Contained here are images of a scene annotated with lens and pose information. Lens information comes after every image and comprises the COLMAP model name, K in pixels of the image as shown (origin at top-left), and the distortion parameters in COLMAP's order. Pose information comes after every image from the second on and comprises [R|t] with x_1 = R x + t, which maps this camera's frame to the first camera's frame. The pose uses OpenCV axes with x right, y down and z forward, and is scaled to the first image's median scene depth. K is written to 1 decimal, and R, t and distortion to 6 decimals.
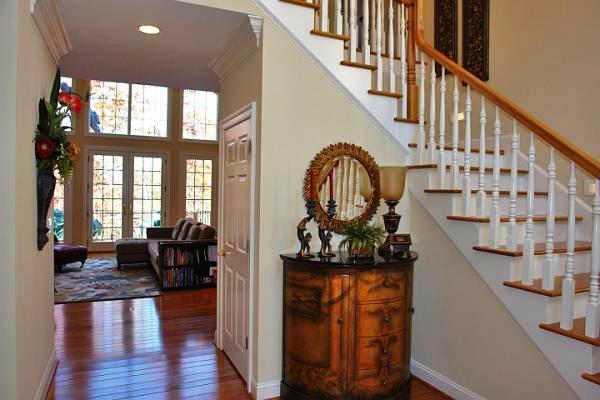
lens RADIAL K [[415.3, 0, 300.0], [0, 415.3, 200.0], [0, 0, 1]] dist [-0.101230, 0.066164]
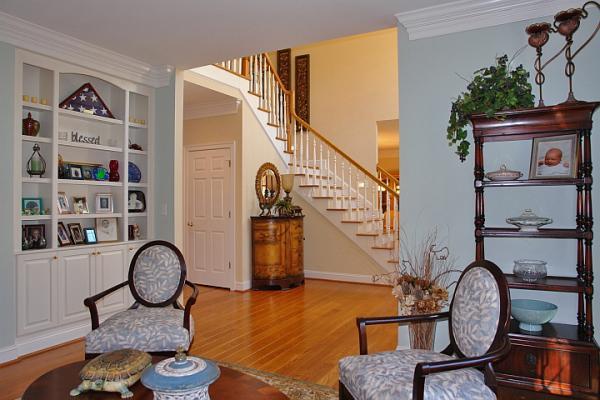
lens RADIAL K [[415.3, 0, 300.0], [0, 415.3, 200.0], [0, 0, 1]] dist [-0.101230, 0.066164]
pose [[0.798424, -0.016900, 0.601859, -1.077264], [0.029047, 0.999523, -0.010467, 0.078912], [-0.601395, 0.025839, 0.798534, -0.782290]]
